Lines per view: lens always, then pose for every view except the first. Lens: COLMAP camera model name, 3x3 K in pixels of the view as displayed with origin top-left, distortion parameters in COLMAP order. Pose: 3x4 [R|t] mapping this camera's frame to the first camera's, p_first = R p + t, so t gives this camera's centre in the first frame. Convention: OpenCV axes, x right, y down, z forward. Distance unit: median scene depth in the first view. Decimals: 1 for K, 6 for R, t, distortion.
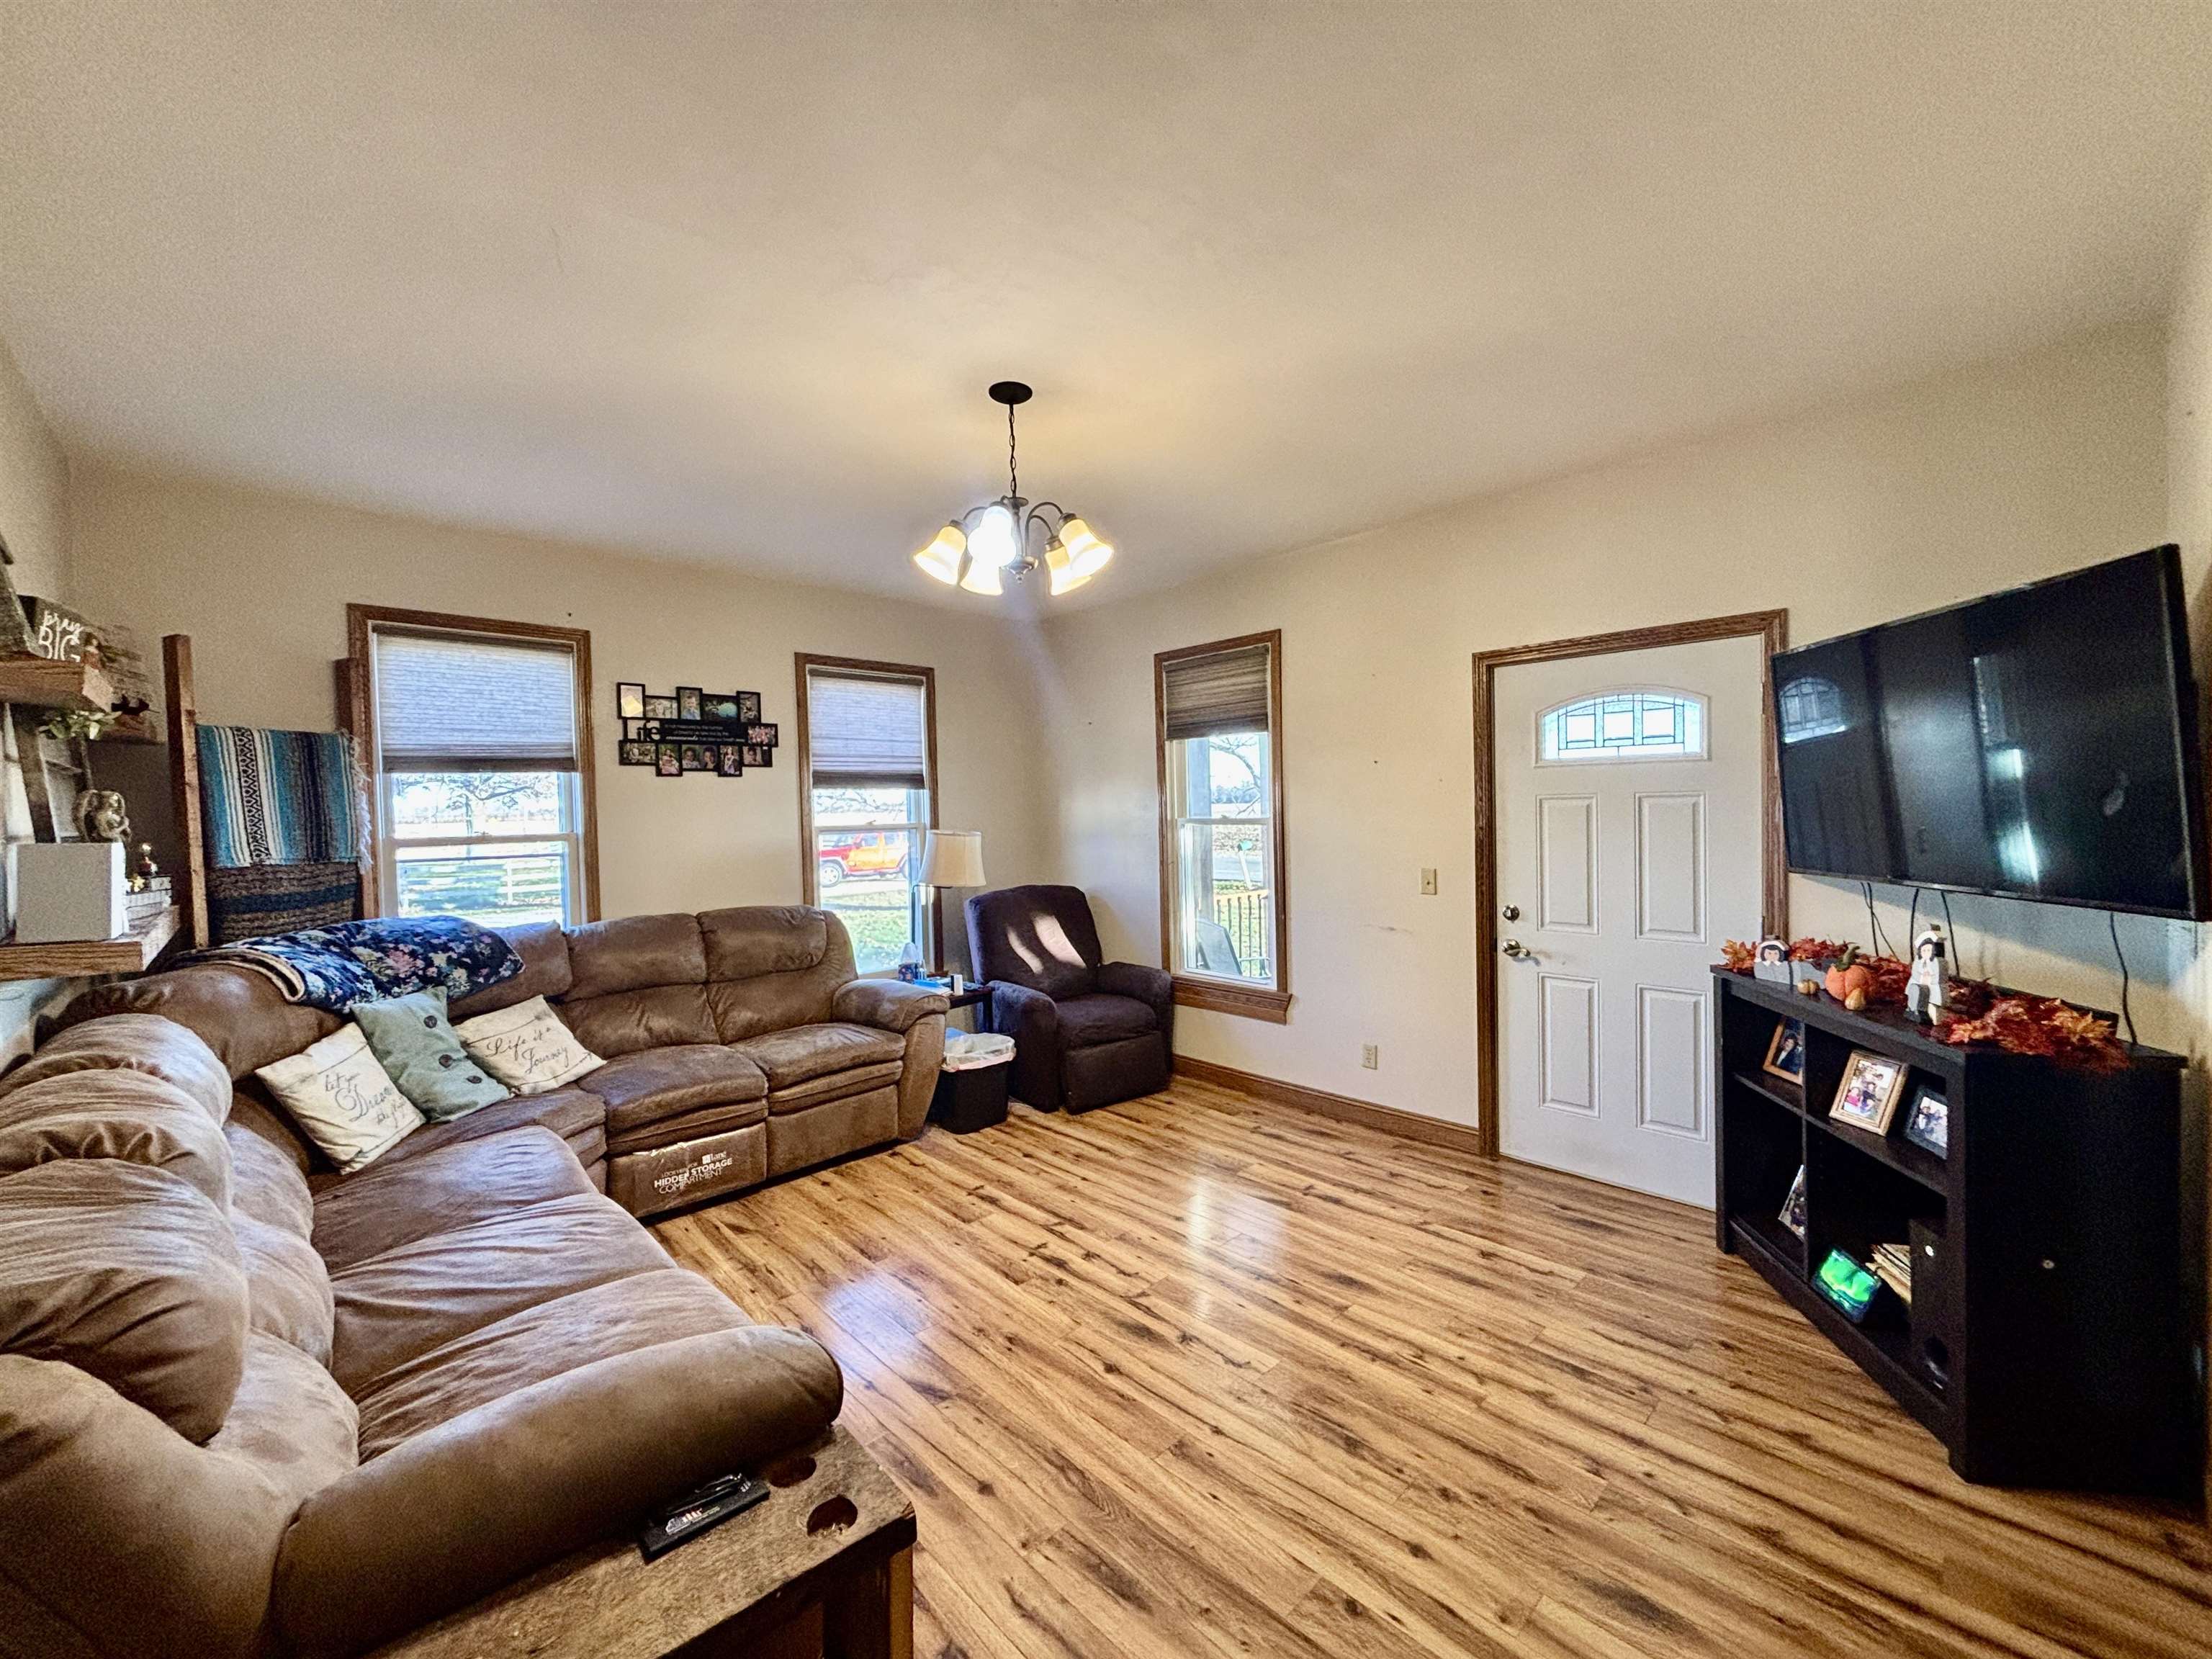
lens RADIAL K [[892.9, 0, 1104.5], [0, 892.9, 830.0], [0, 0, 1]] dist [0.004546, -0.000305]
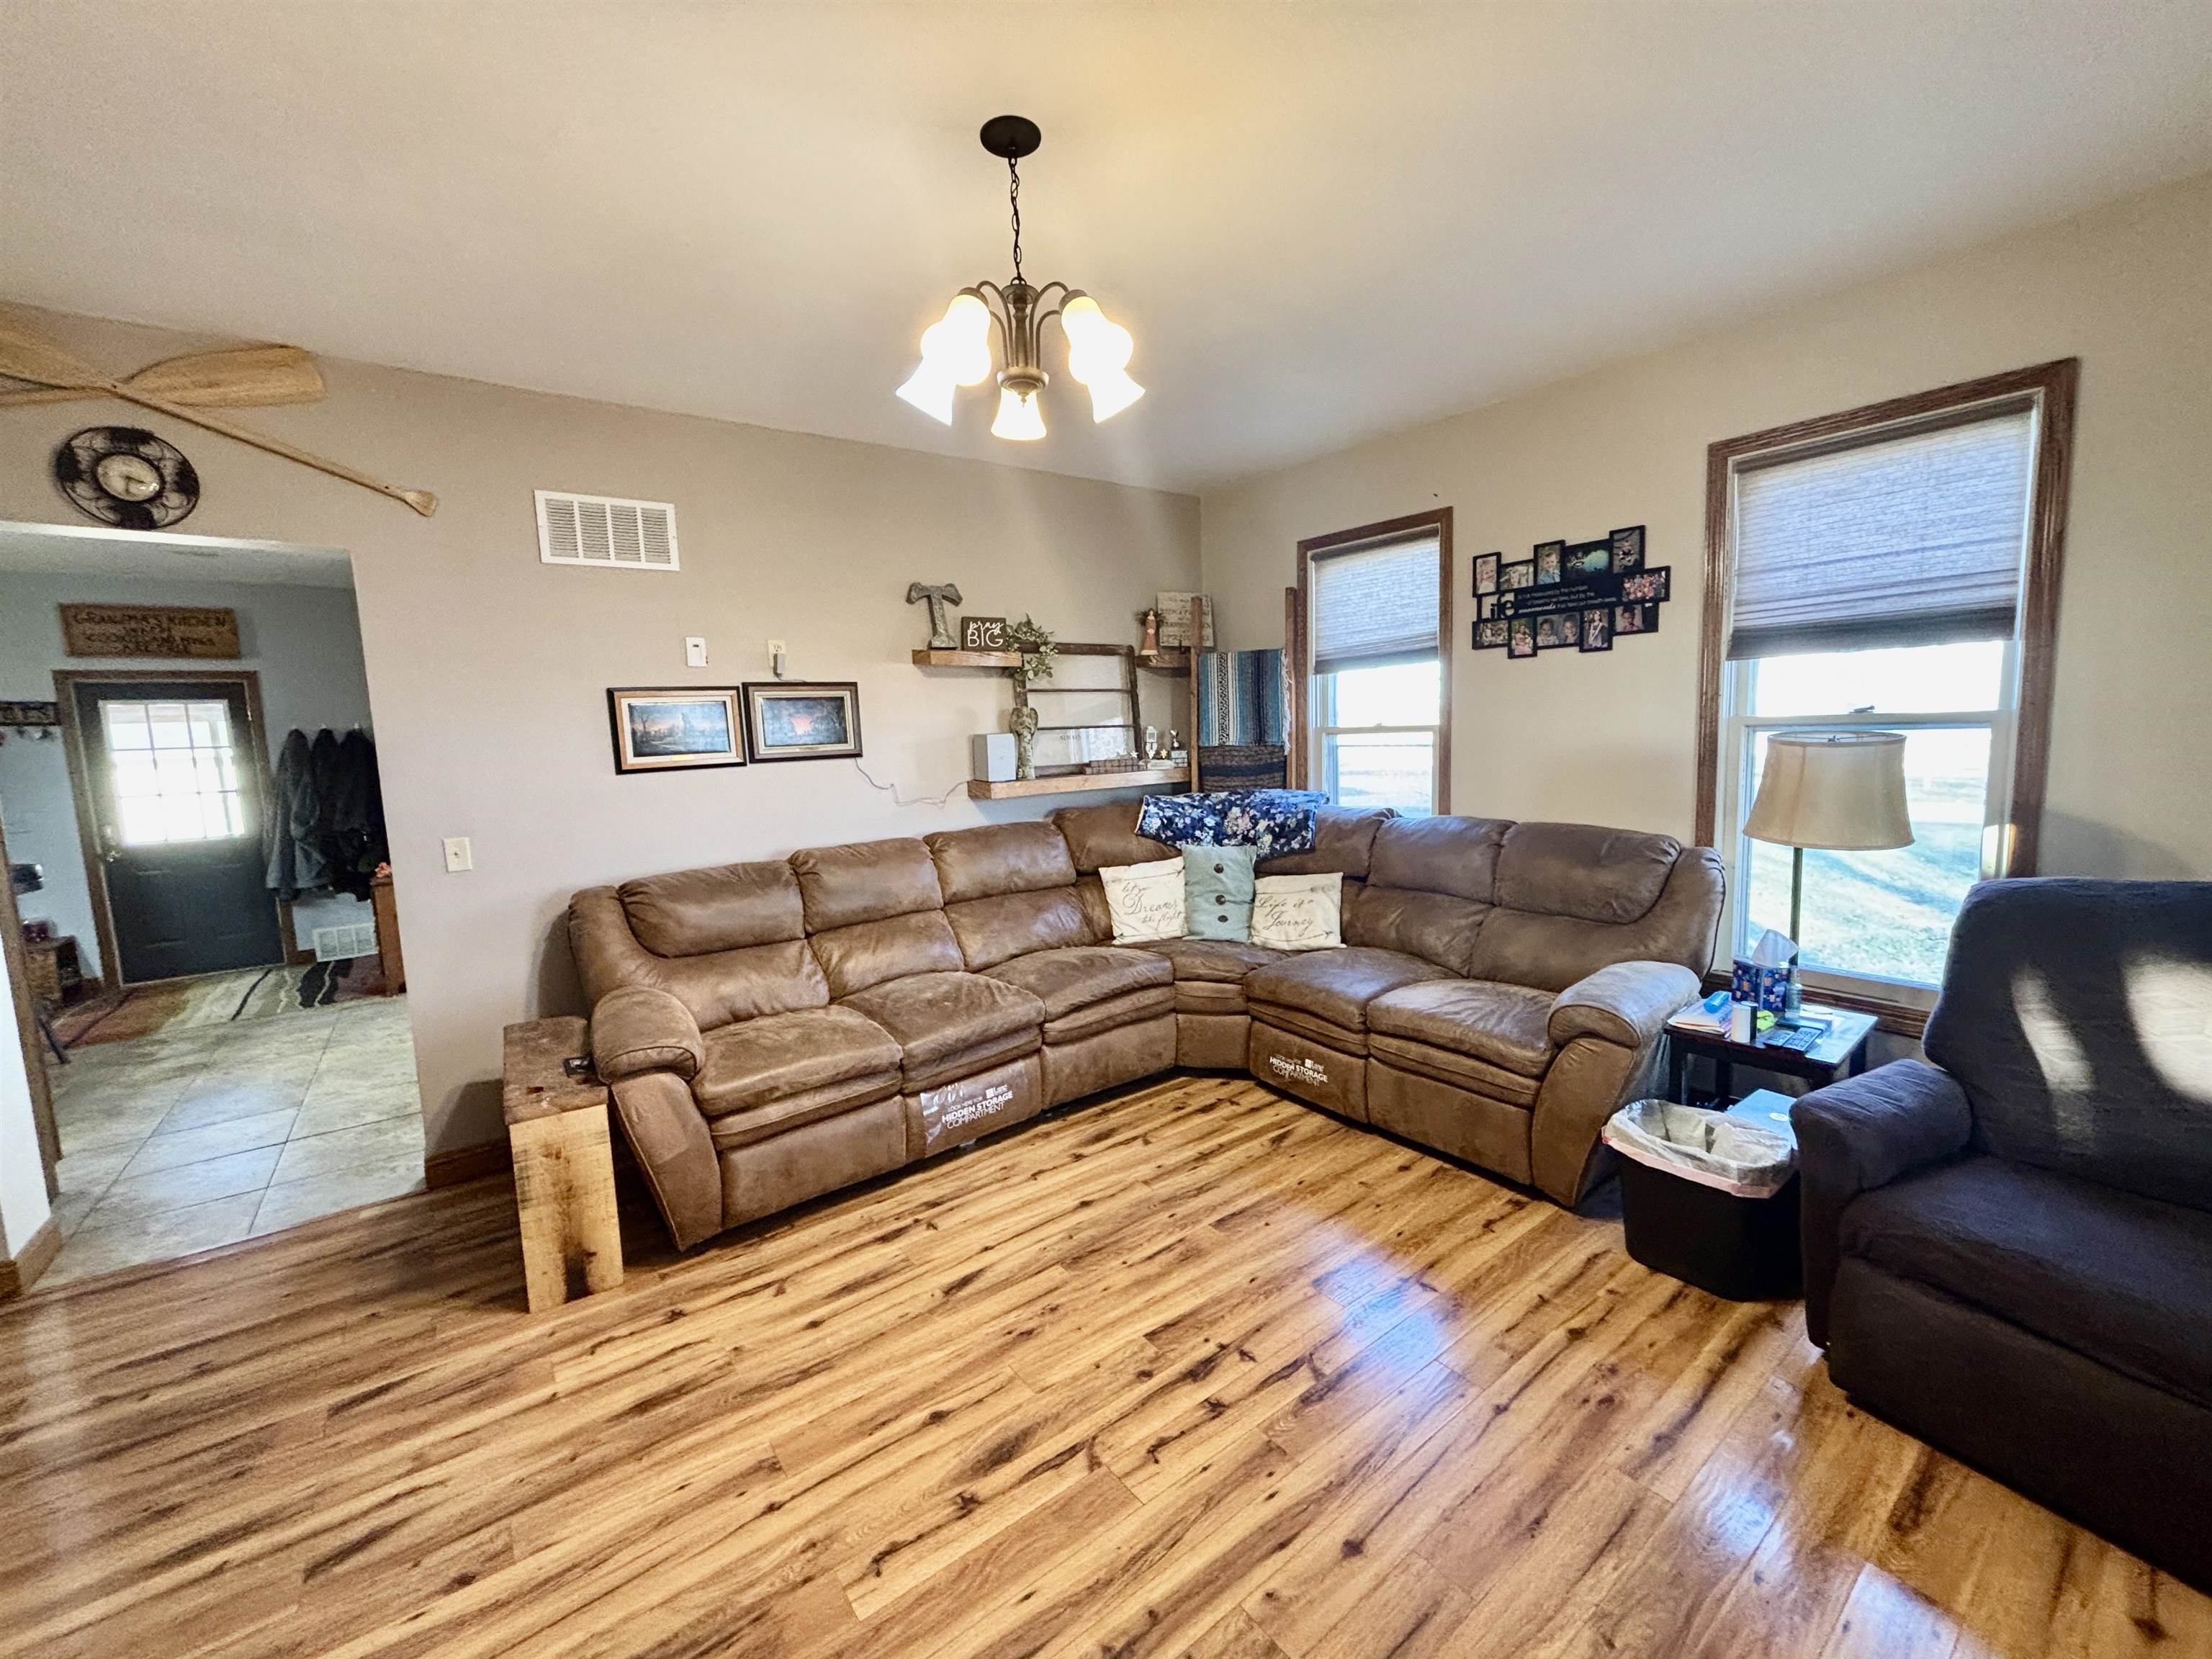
lens RADIAL K [[892.9, 0, 1104.5], [0, 892.9, 830.0], [0, 0, 1]] dist [0.004546, -0.000305]
pose [[-0.110071, 0.142264, -0.983690, 0.496873], [0.013741, 0.989827, 0.141614, -0.029454], [0.993829, 0.002071, -0.110906, 0.858084]]
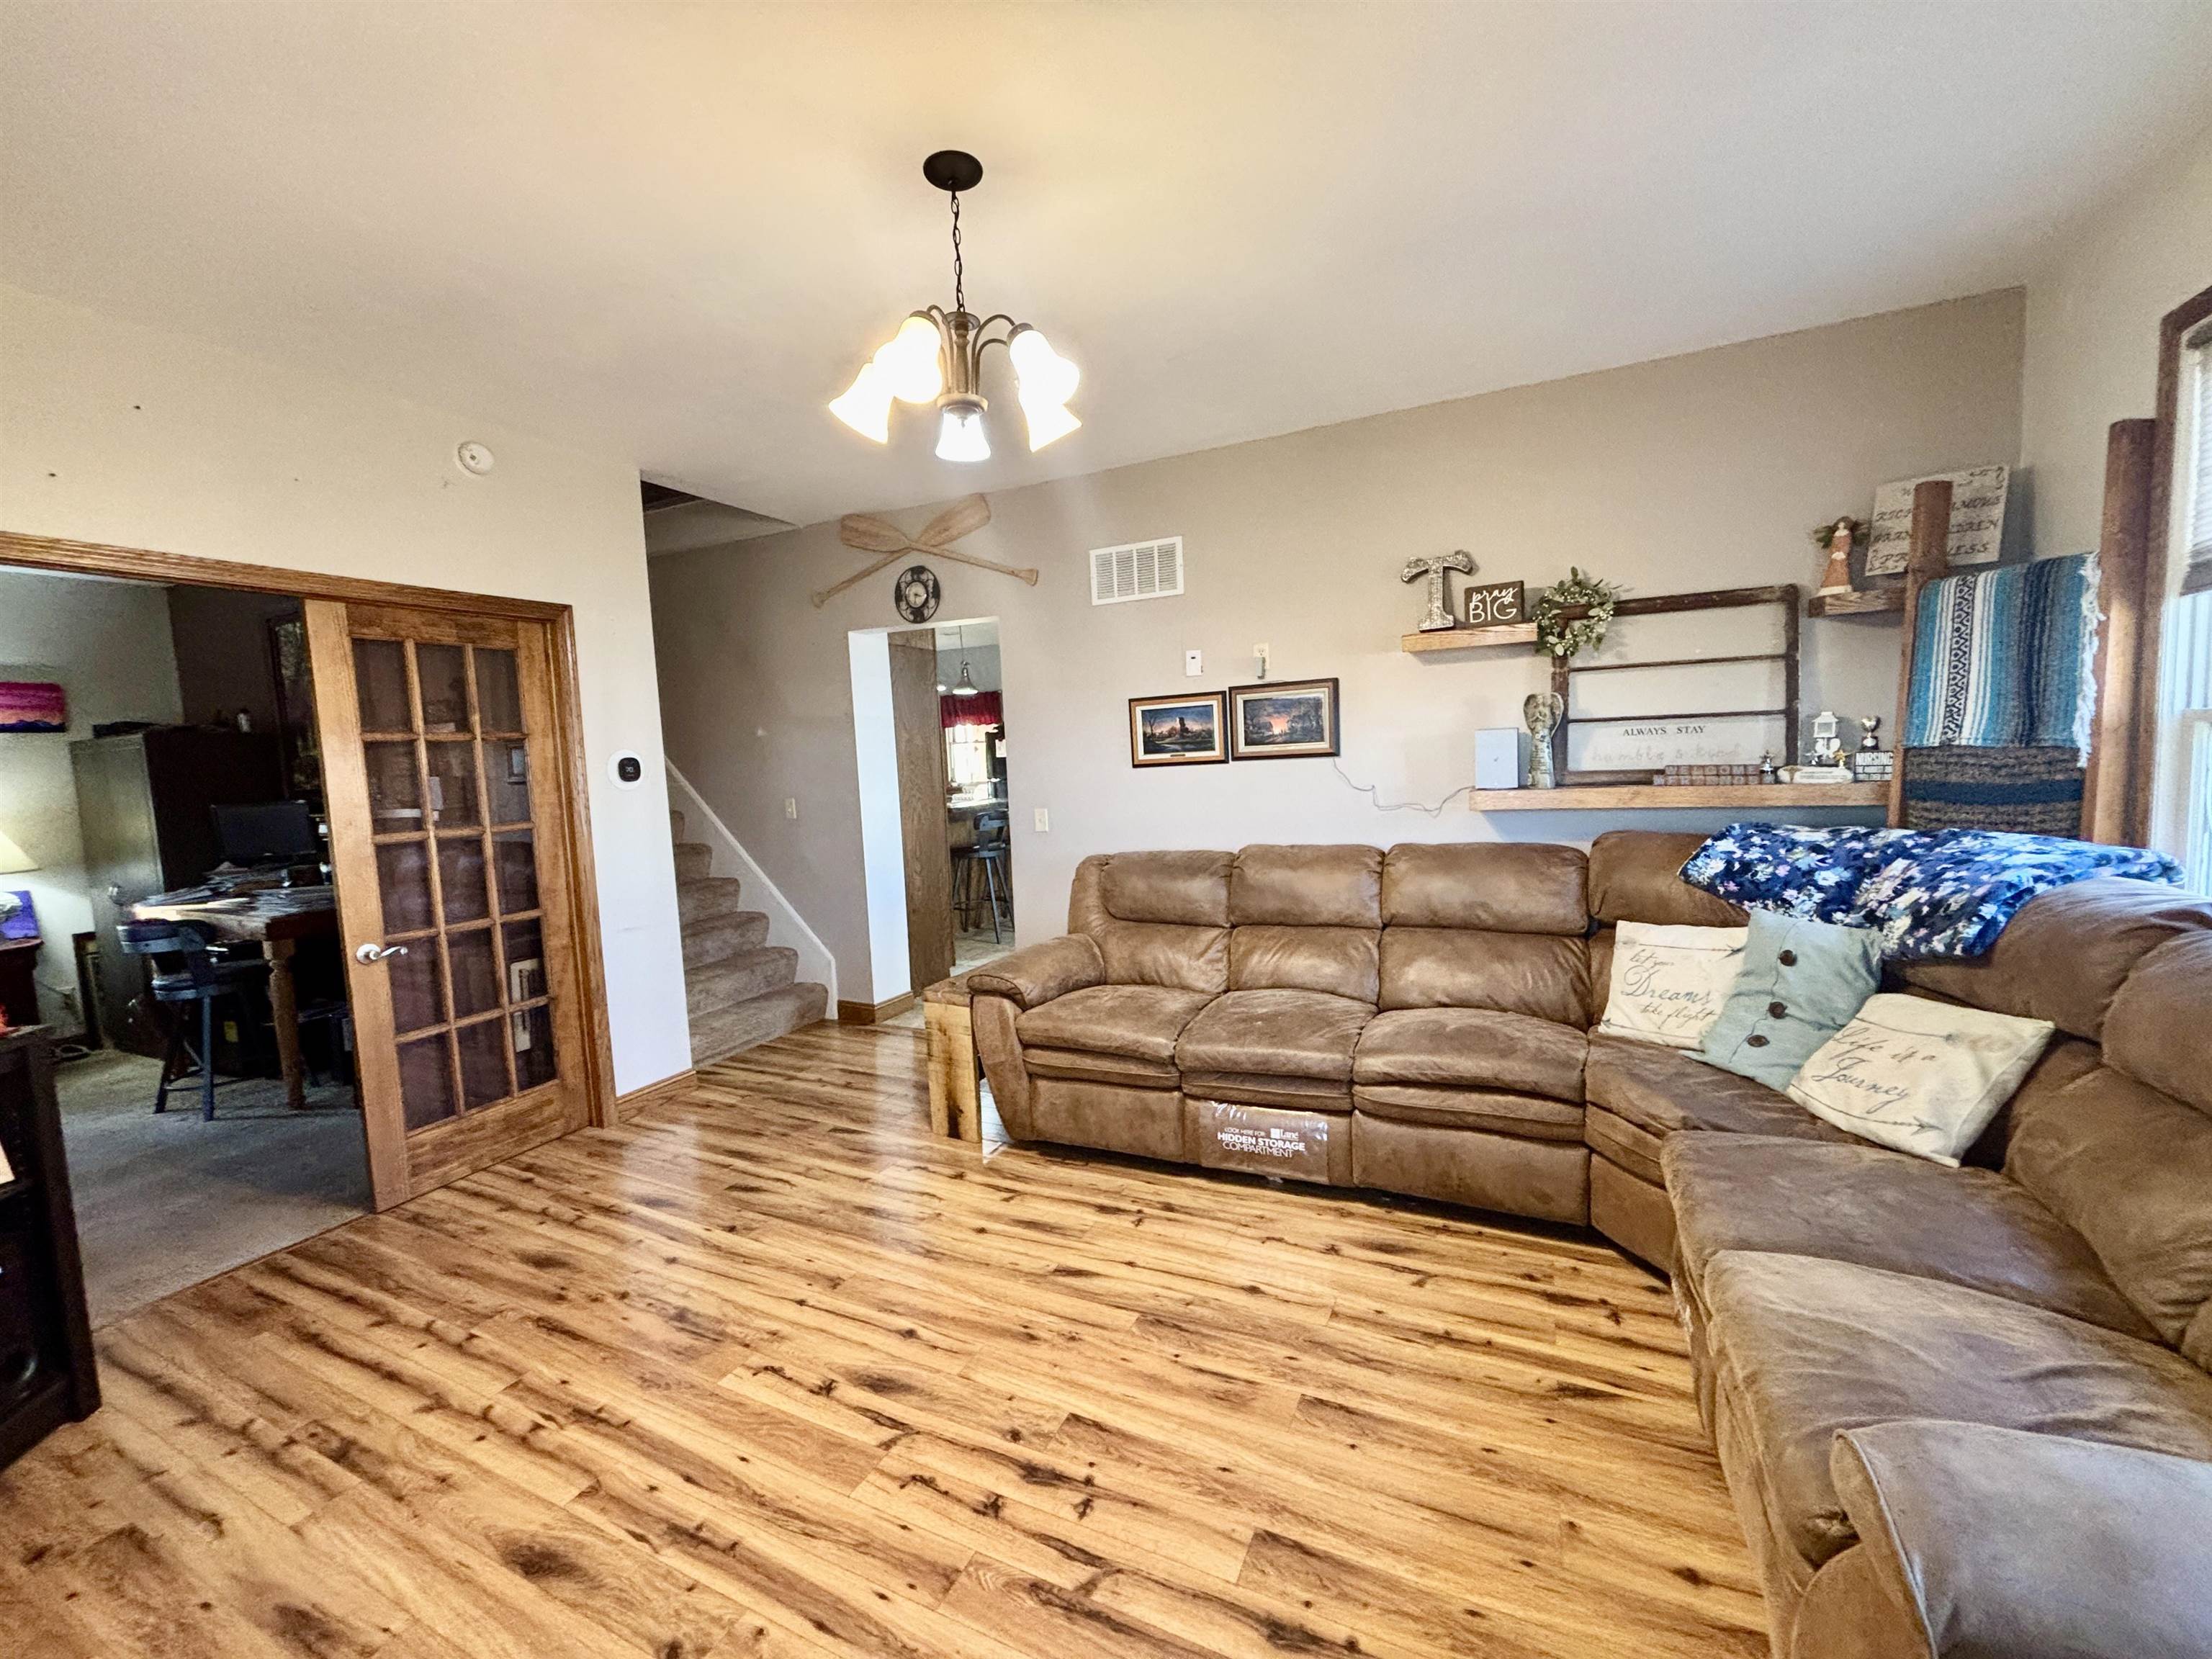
lens RADIAL K [[892.9, 0, 1104.5], [0, 892.9, 830.0], [0, 0, 1]] dist [0.004546, -0.000305]
pose [[-0.931426, 0.097987, -0.350492, 0.066297], [0.057481, 0.990593, 0.124185, -0.026692], [0.359363, 0.095523, -0.928296, 1.322020]]
